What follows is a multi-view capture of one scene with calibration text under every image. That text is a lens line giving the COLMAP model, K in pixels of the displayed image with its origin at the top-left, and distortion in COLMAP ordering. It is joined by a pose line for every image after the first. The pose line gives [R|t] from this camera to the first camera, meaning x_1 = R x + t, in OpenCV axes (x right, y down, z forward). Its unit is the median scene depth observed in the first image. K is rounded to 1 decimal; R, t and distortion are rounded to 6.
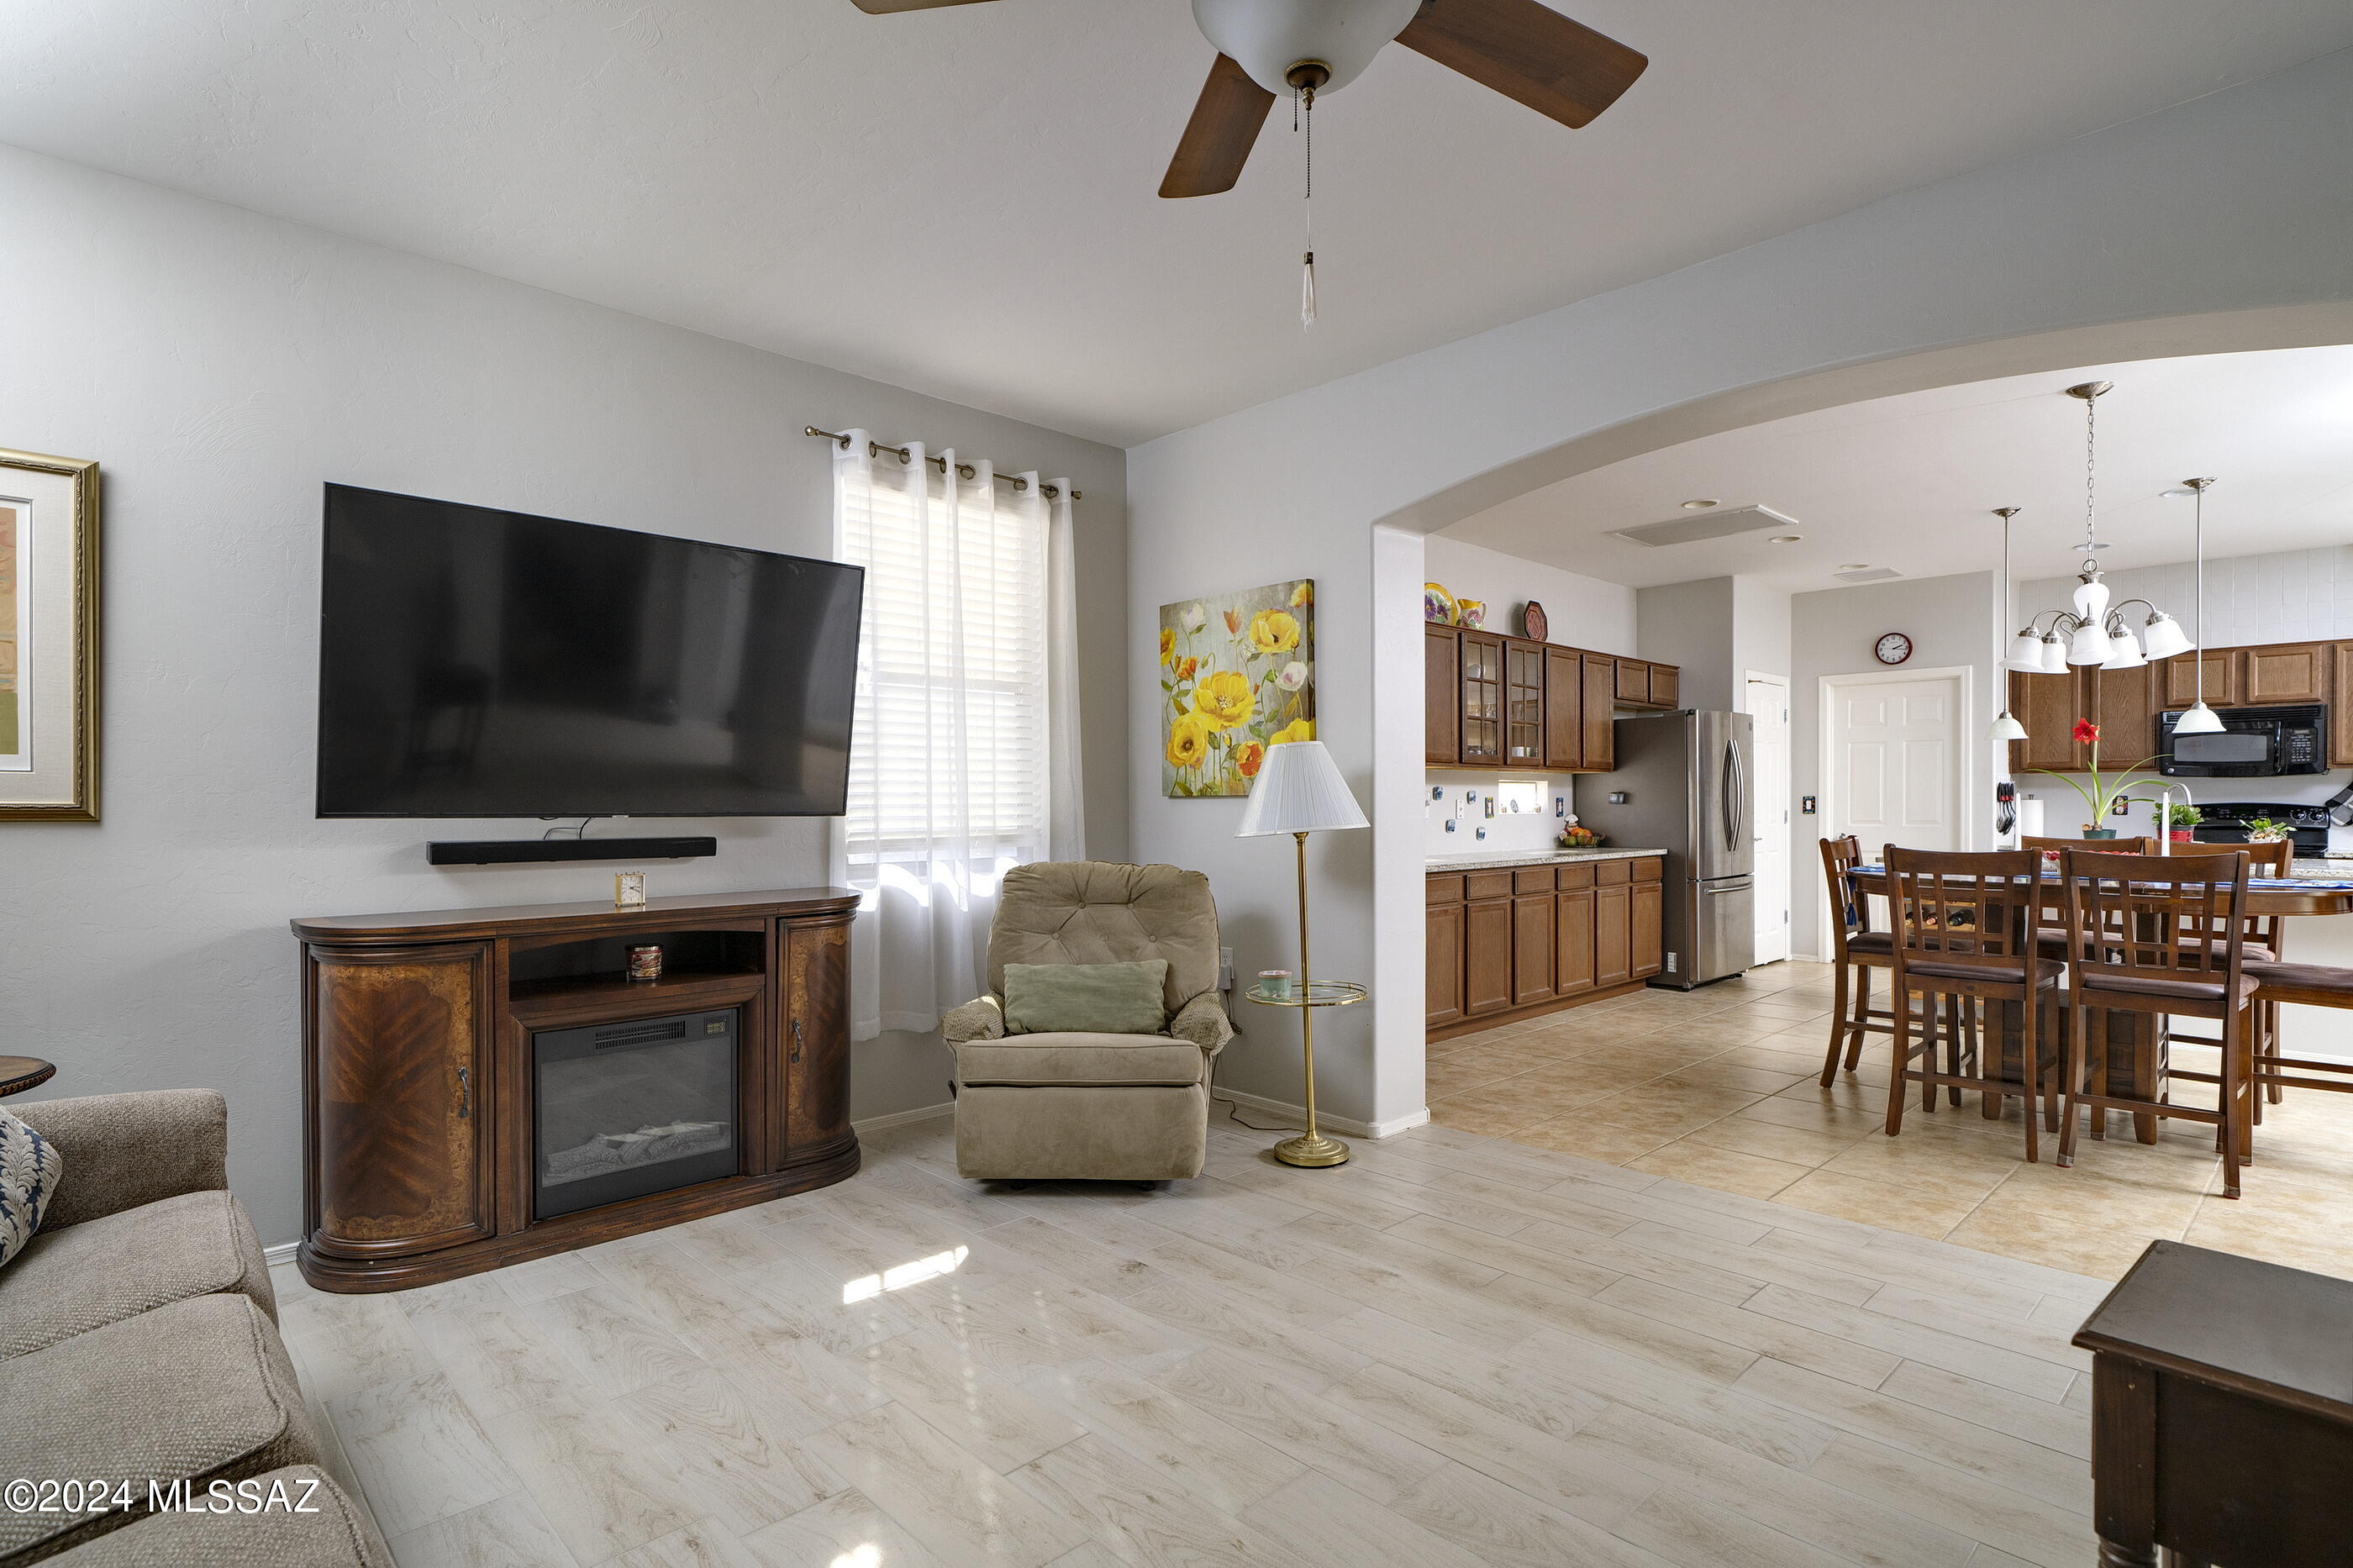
lens RADIAL K [[1173.5, 0, 1183.0], [0, 1173.5, 804.5], [0, 0, 1]] dist [0.022298, -0.000183]
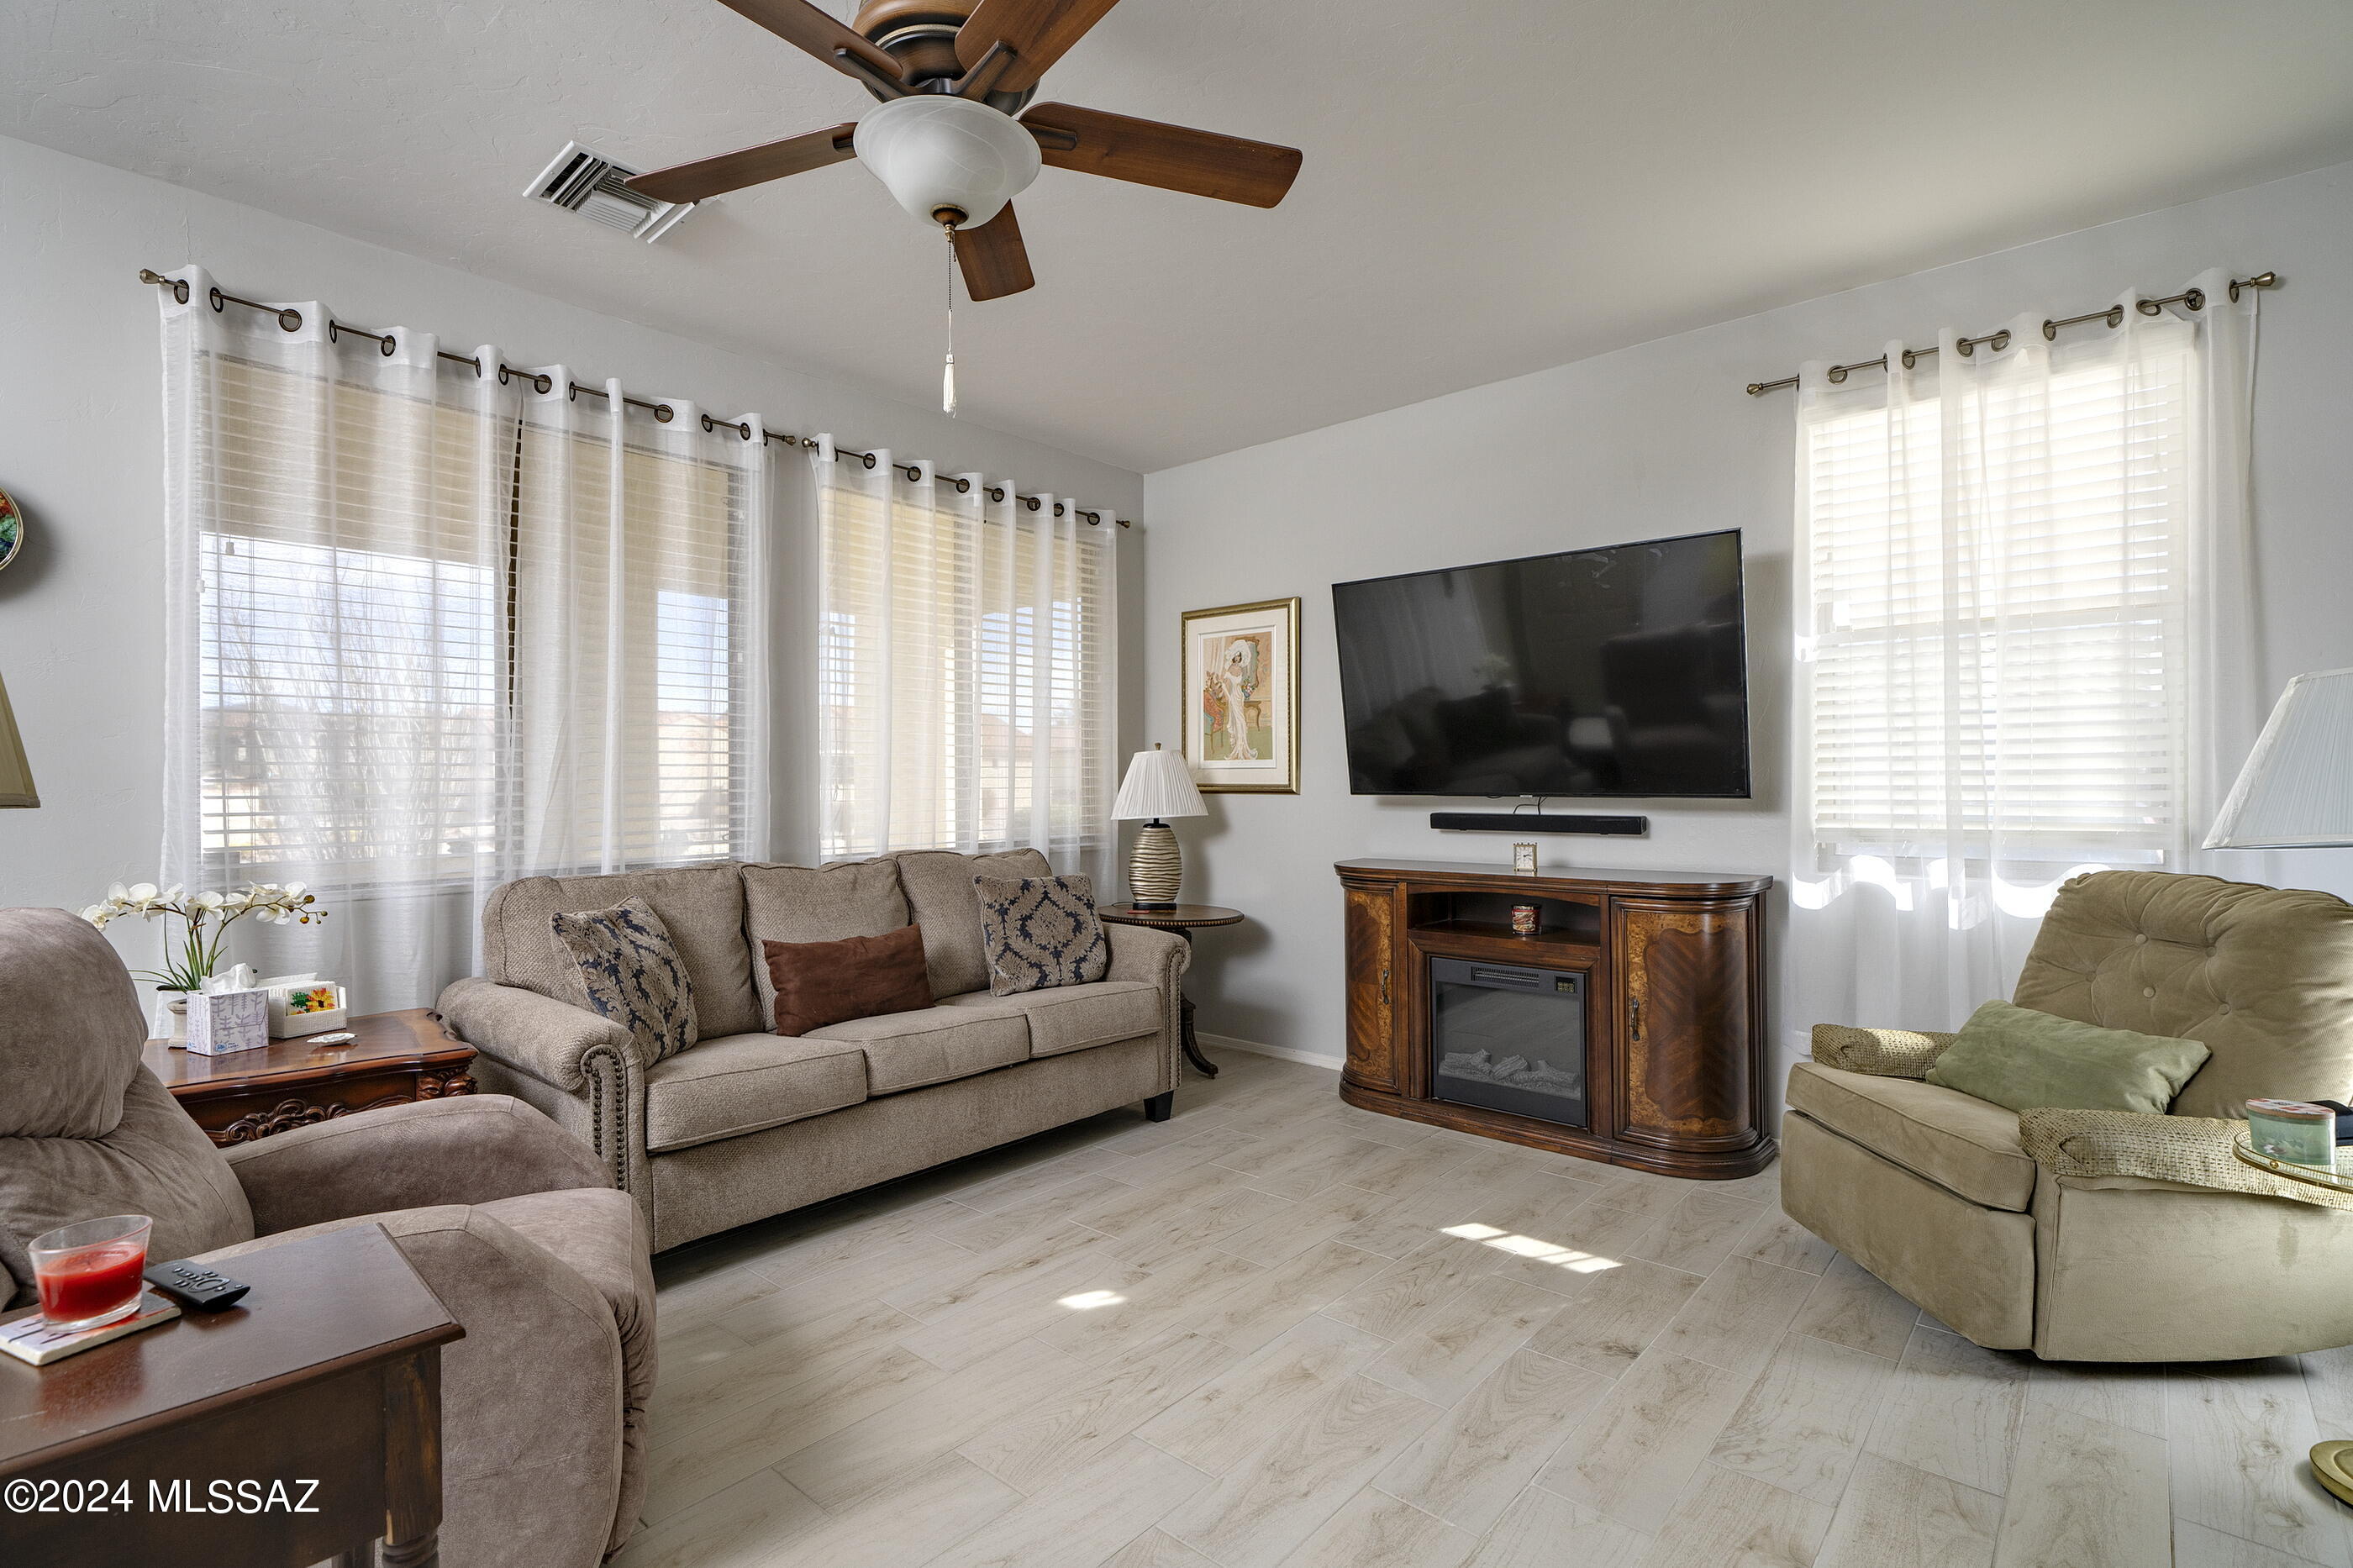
lens RADIAL K [[1075.4, 0, 1140.2], [0, 1075.4, 785.5], [0, 0, 1]] dist [0.001400, 0.000201]
pose [[0.078764, -0.002499, -0.996890, 0.609711], [-0.004998, 0.999983, -0.002902, 0.004778], [0.996881, 0.005211, 0.078750, 0.546510]]
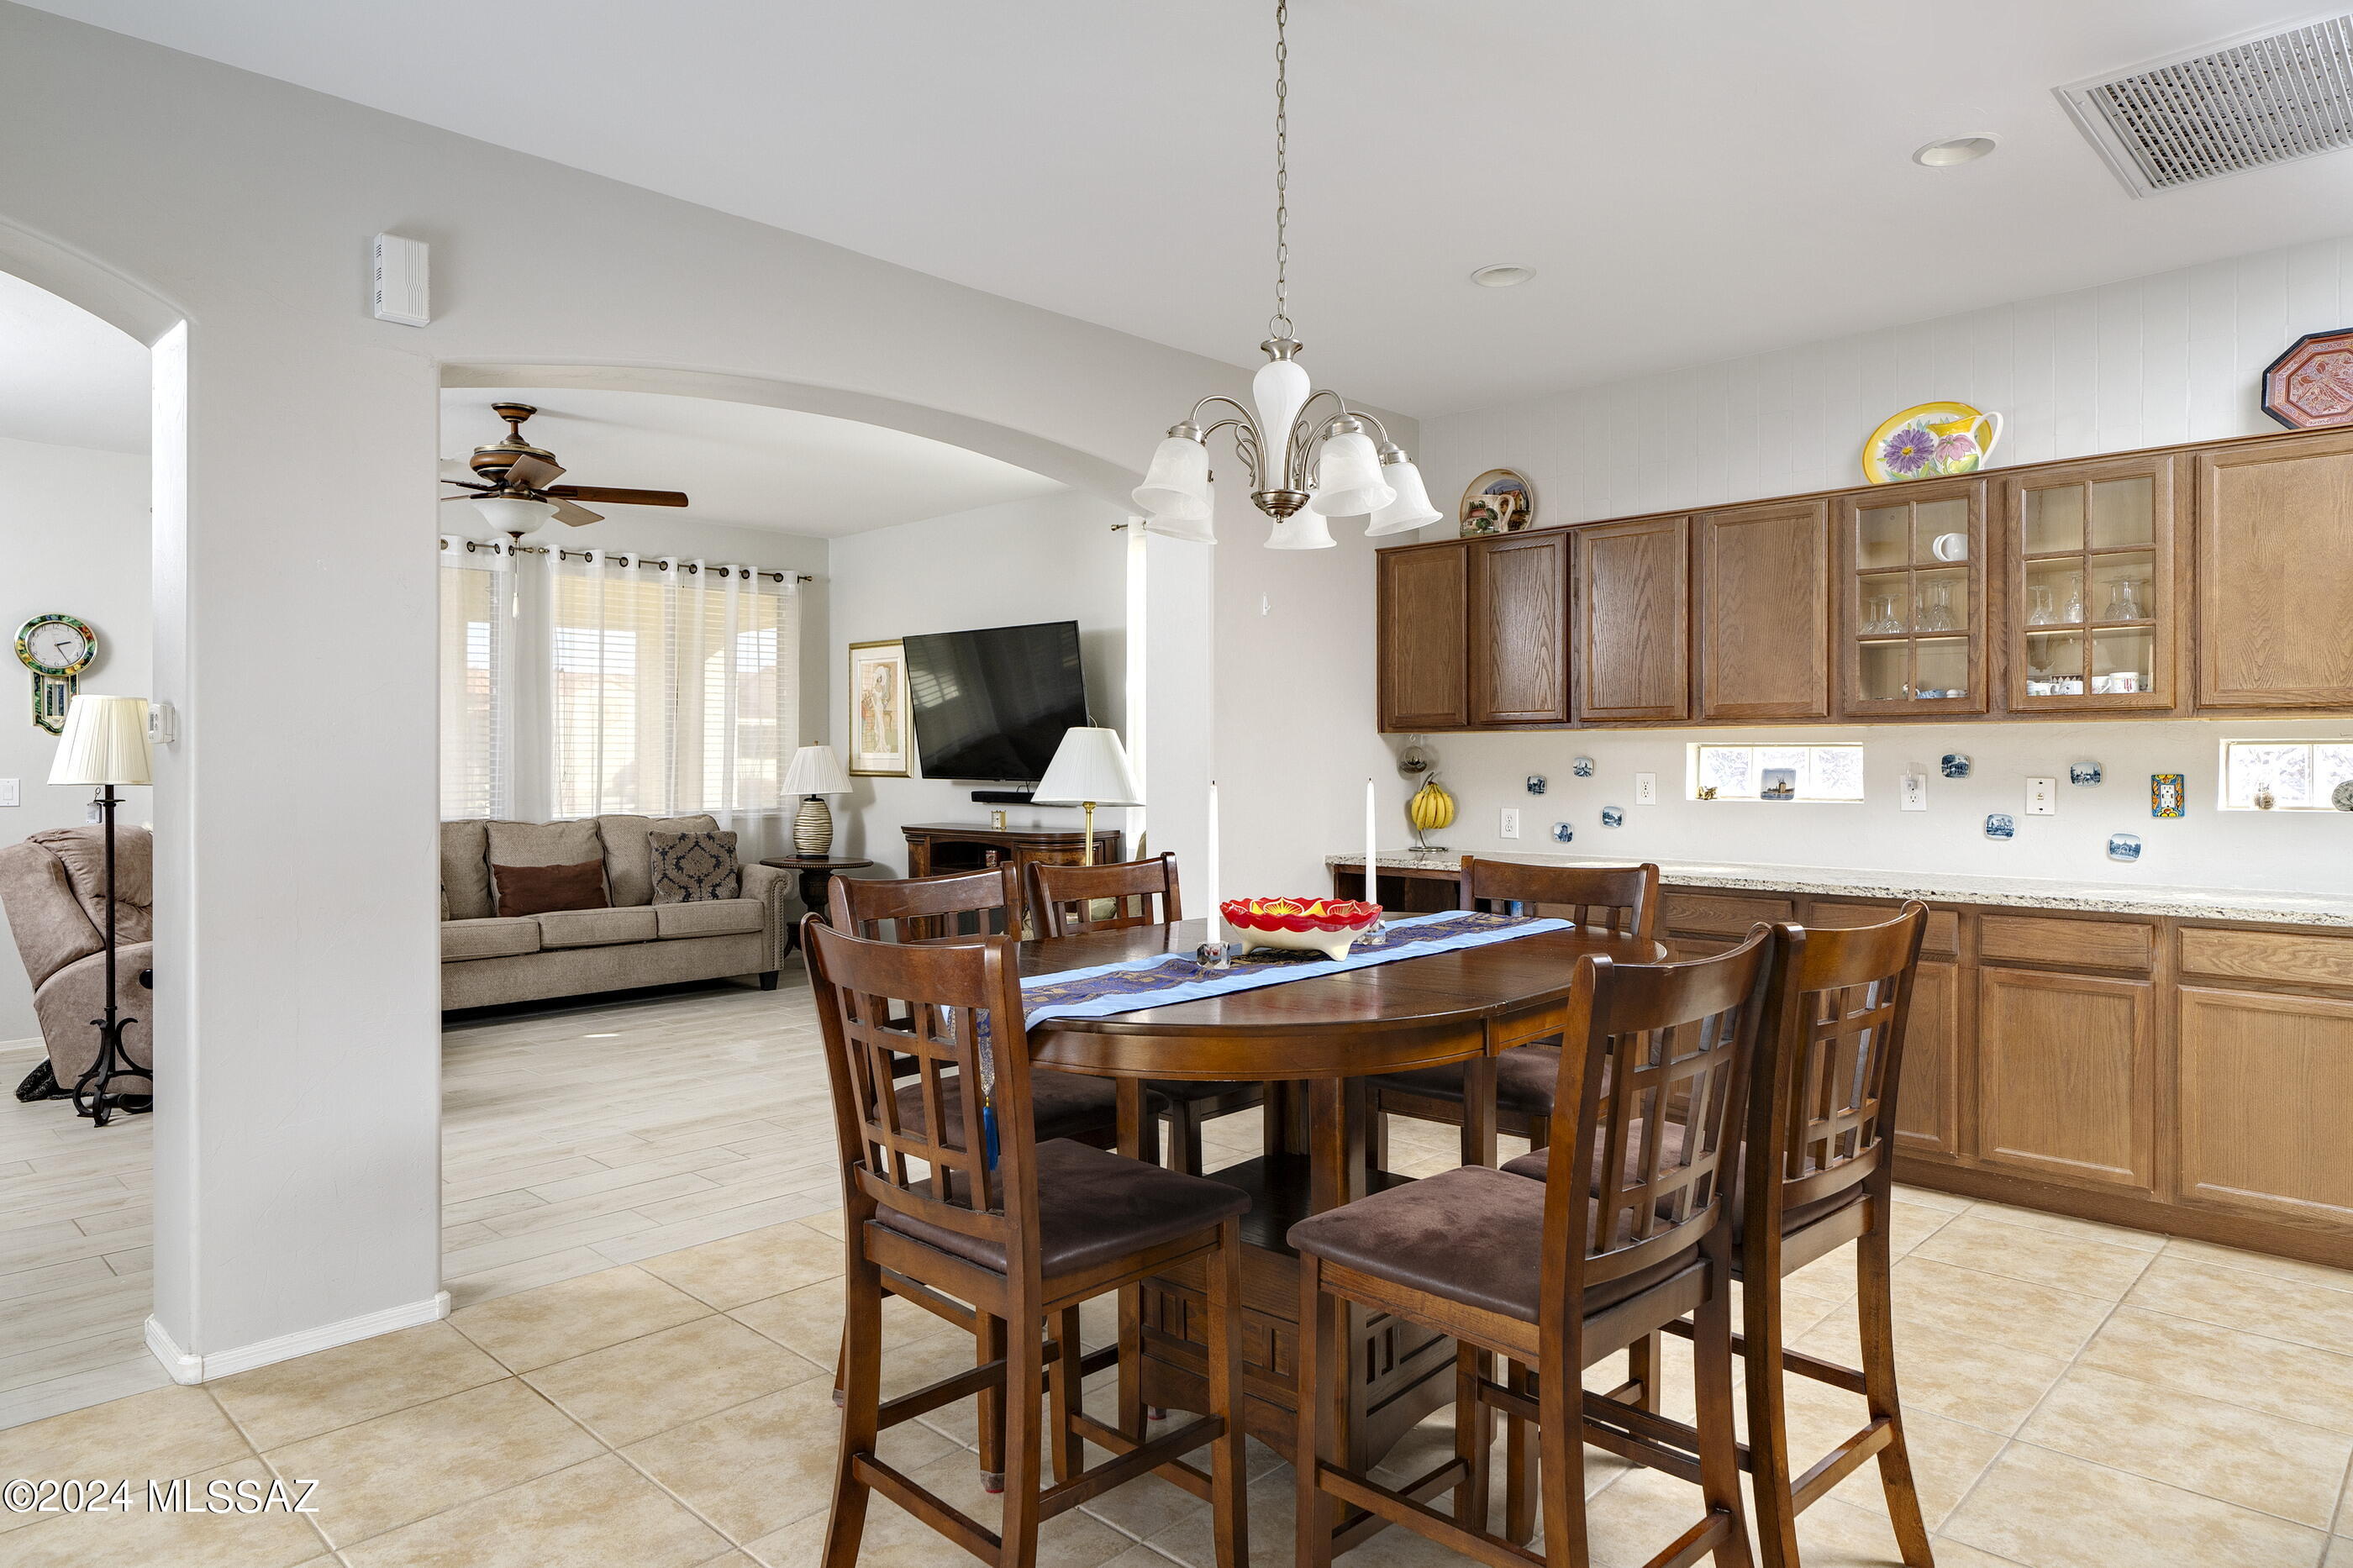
lens RADIAL K [[1387.2, 0, 1176.5], [0, 1387.2, 784.0], [0, 0, 1]] dist [0.005053, 0.001093]
pose [[0.034222, 0.015352, -0.999296, 1.783902], [-0.006833, 0.999862, 0.015127, -0.019213], [0.999391, 0.006311, 0.034323, 1.259879]]
